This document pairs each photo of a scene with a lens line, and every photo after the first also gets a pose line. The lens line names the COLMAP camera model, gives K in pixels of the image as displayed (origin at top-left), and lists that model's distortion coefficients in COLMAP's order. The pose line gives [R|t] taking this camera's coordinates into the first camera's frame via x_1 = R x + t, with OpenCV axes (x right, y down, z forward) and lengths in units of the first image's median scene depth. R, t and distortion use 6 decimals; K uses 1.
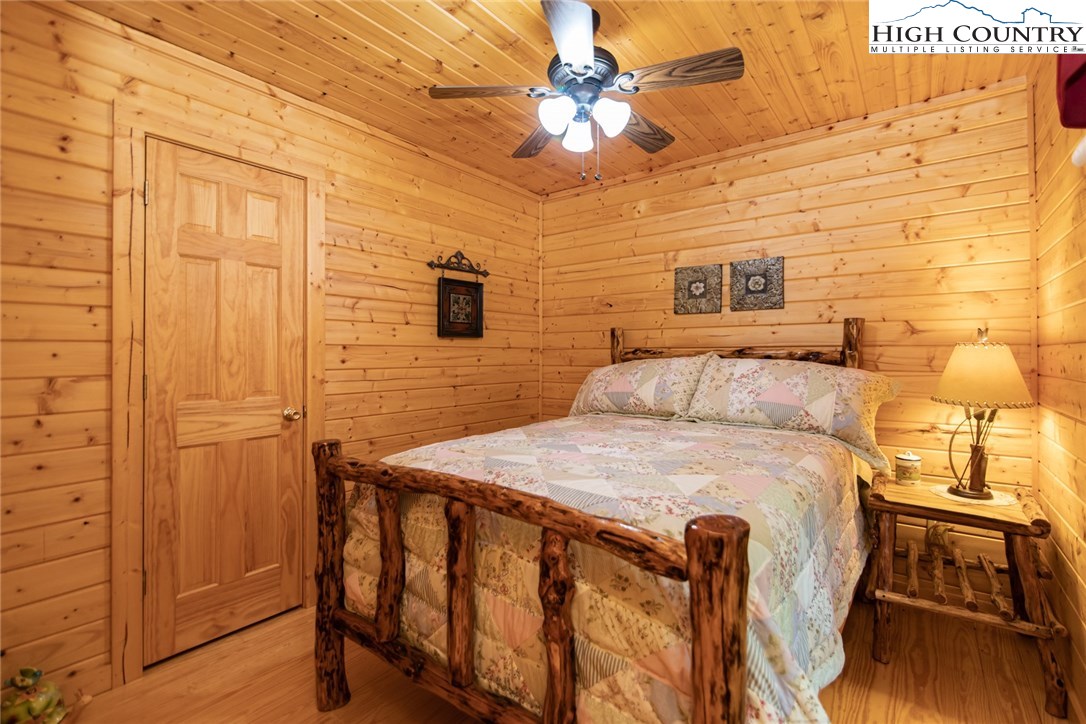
lens RADIAL K [[491.0, 0, 544.6], [0, 491.0, 354.3], [0, 0, 1]] dist [0.000922, -0.001679]
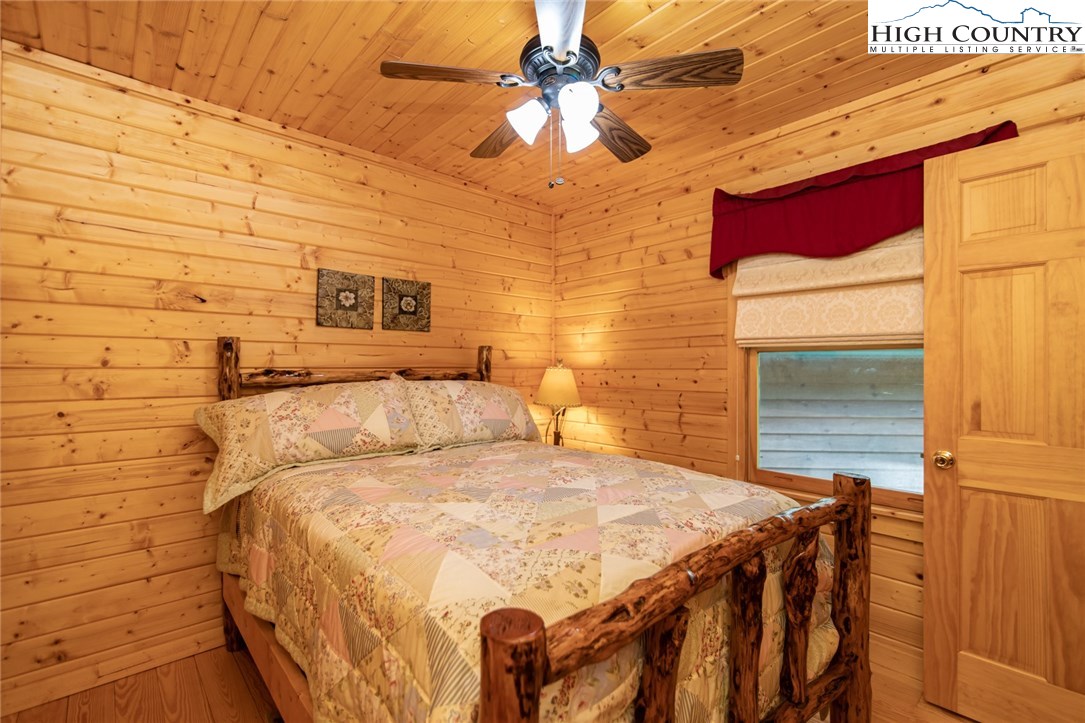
lens RADIAL K [[490.5, 0, 544.7], [0, 490.5, 366.7], [0, 0, 1]] dist [0.000922, -0.001679]
pose [[0.175141, 0.002286, 0.984541, -0.502214], [-0.003144, 0.999994, -0.001763, -0.016732], [-0.984538, -0.002787, 0.175147, 0.550994]]
